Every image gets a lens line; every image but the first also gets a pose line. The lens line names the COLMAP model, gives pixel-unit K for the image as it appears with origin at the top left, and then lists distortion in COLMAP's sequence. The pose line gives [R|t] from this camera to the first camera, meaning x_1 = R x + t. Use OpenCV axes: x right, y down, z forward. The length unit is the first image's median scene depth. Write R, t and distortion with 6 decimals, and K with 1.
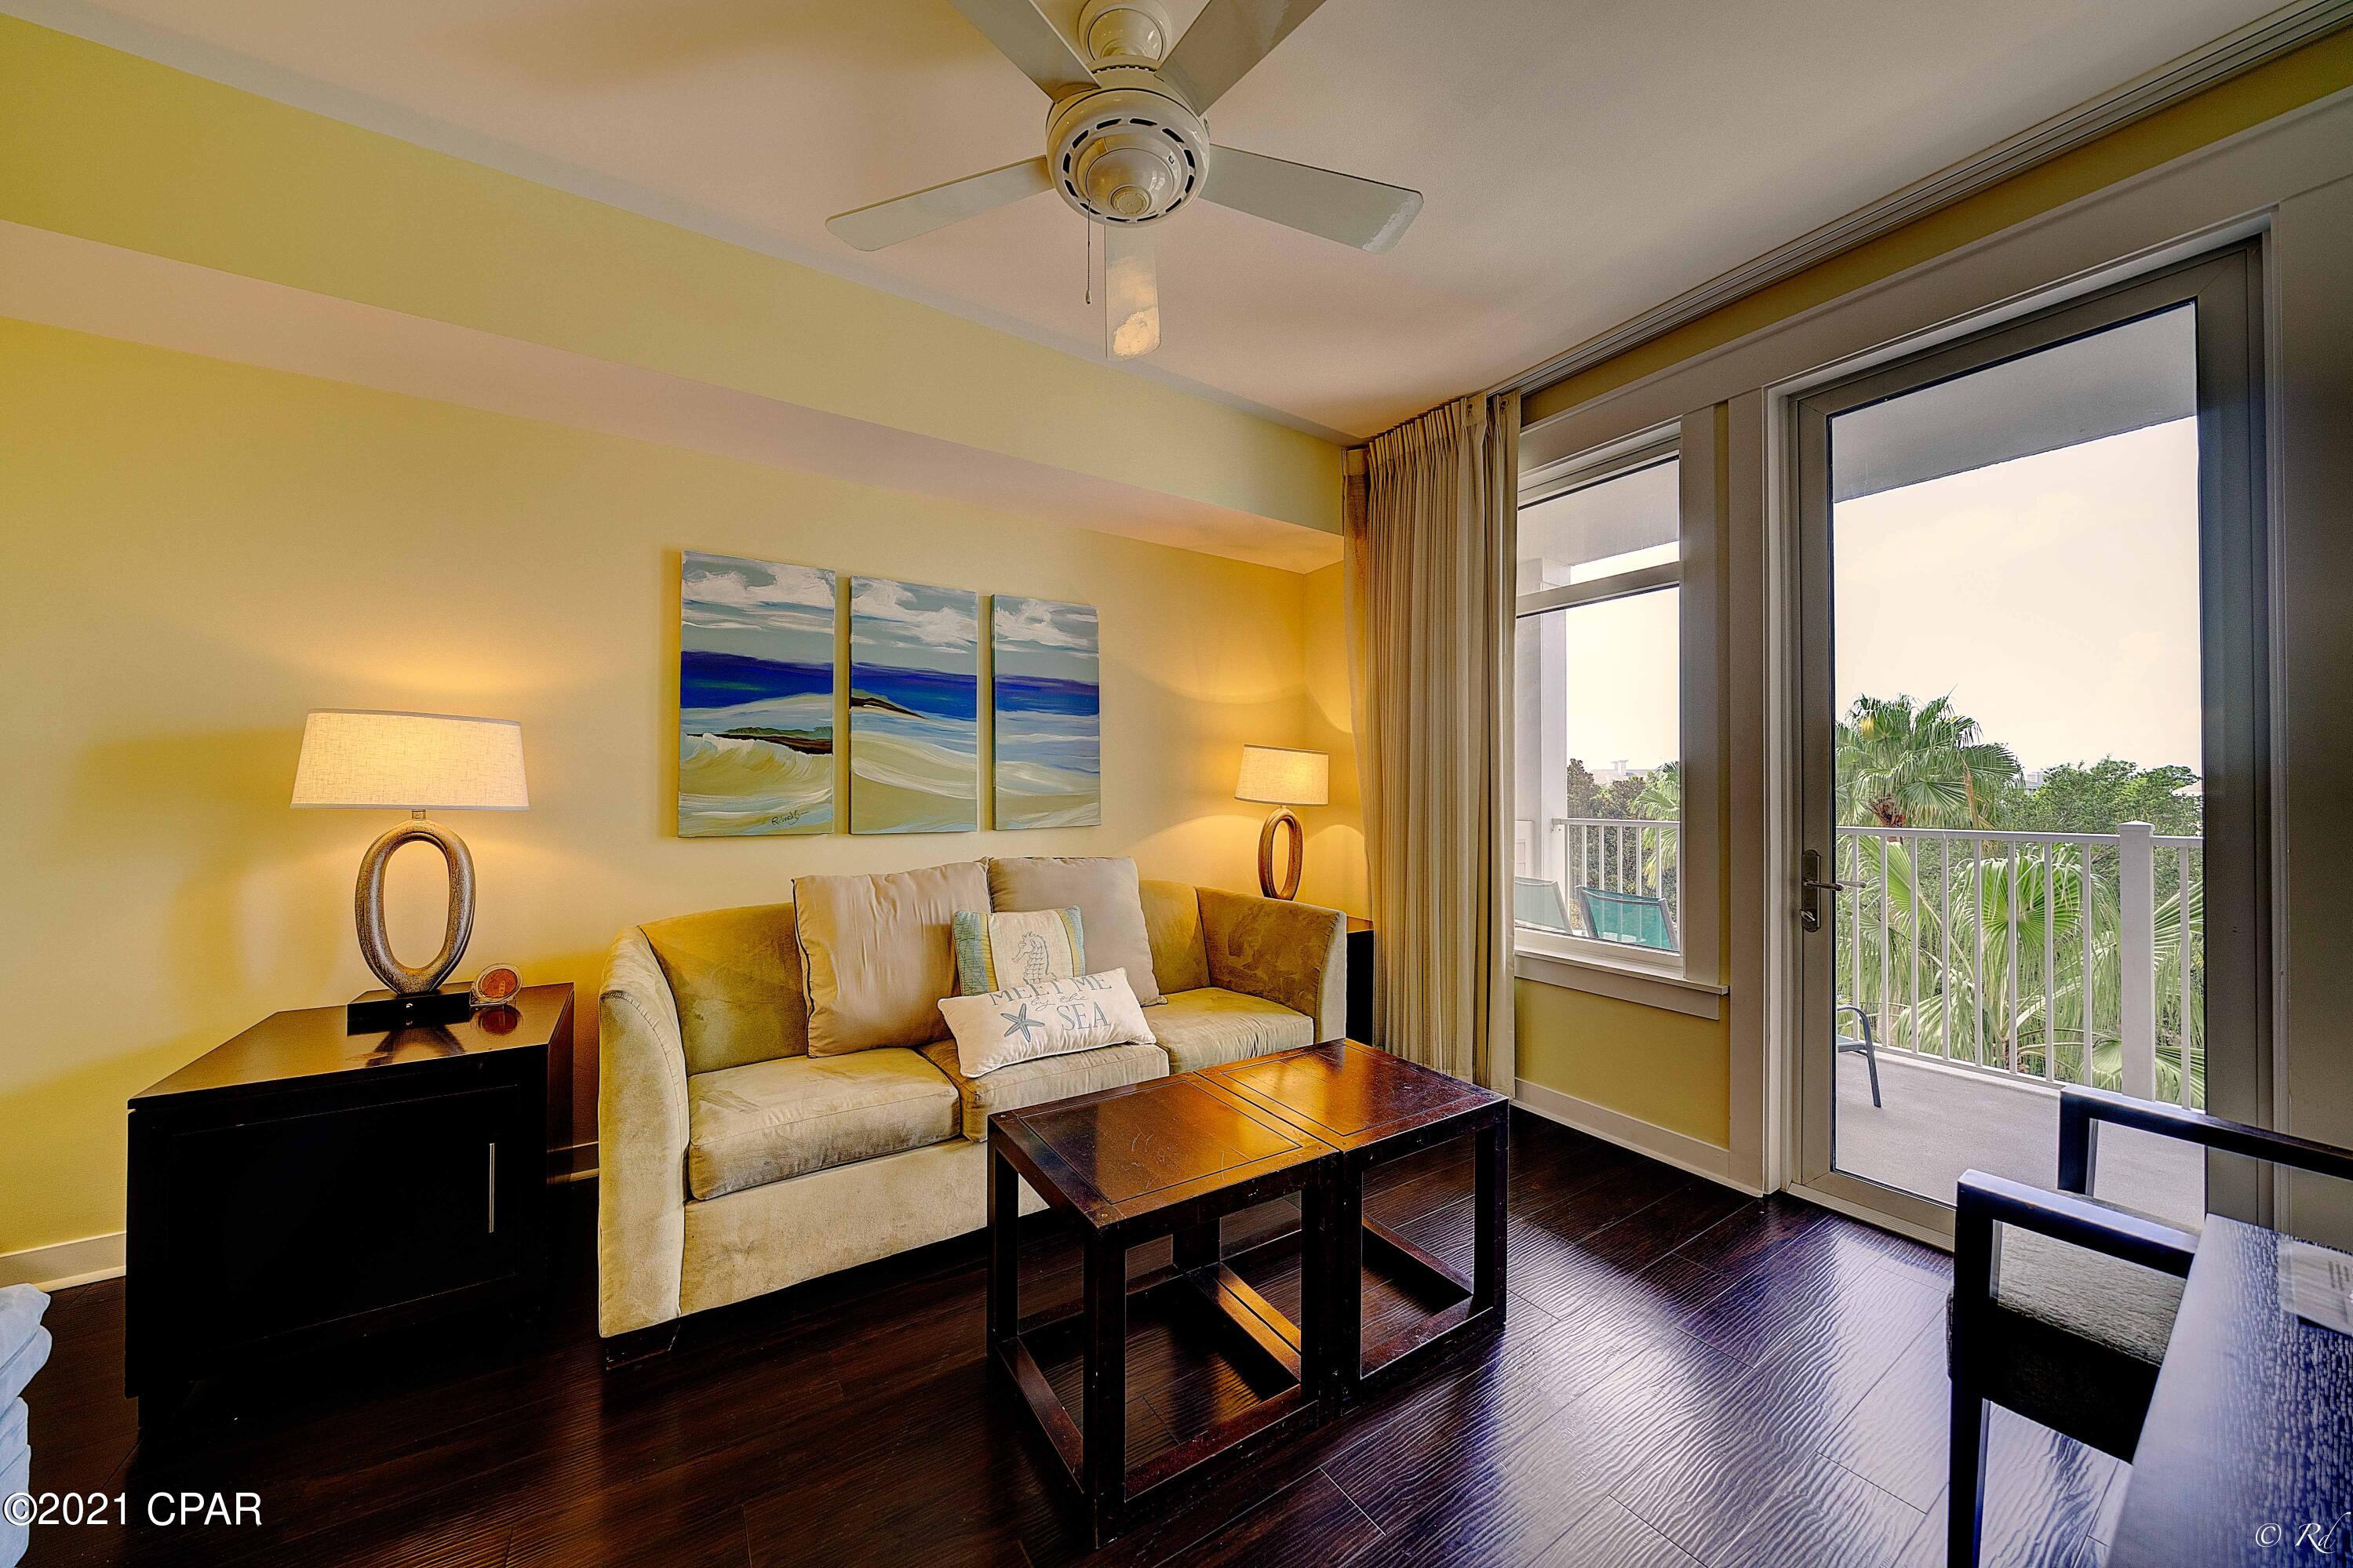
lens RADIAL K [[799.3, 0, 1173.3], [0, 799.3, 784.7], [0, 0, 1]] dist [-0.006490, 0.000057]
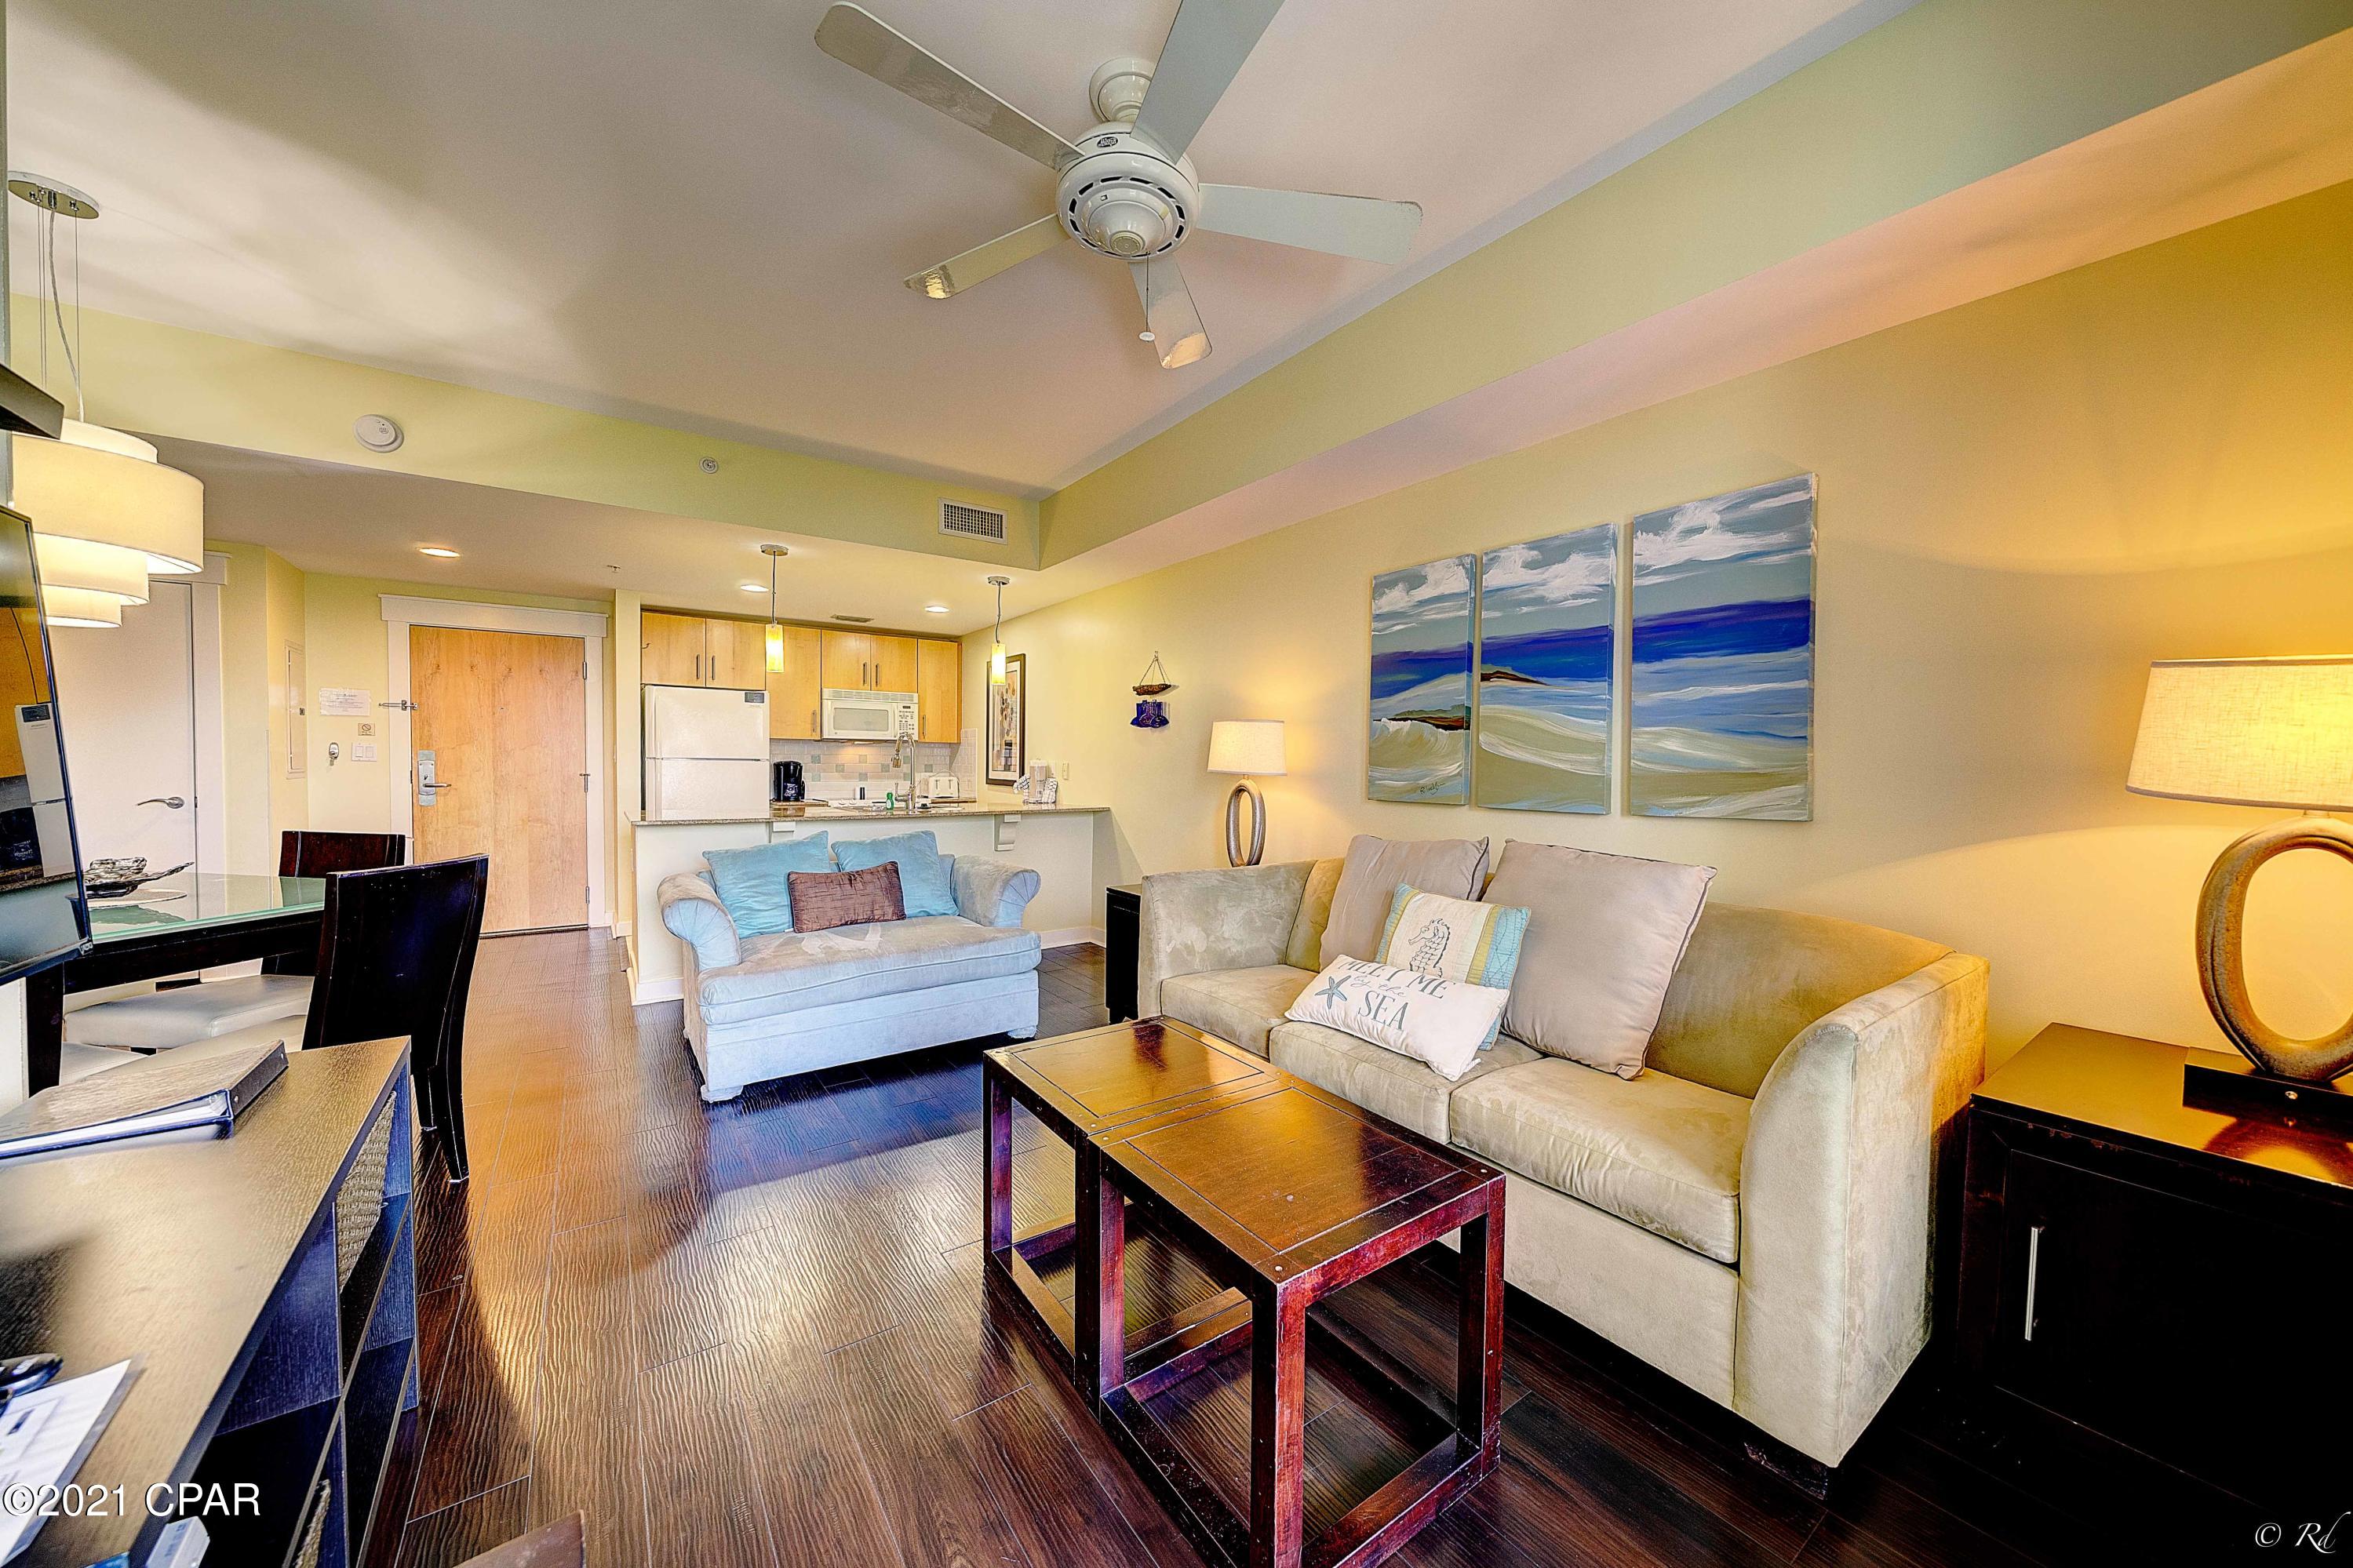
lens RADIAL K [[822.7, 0, 1174.5], [0, 822.7, 785.8], [0, 0, 1]] dist [-0.006834, 0.000324]
pose [[0.039110, 0.026514, -0.998883, 0.610643], [0.000757, 0.999647, 0.026564, 0.006200], [0.999235, -0.001795, 0.039076, 0.543846]]
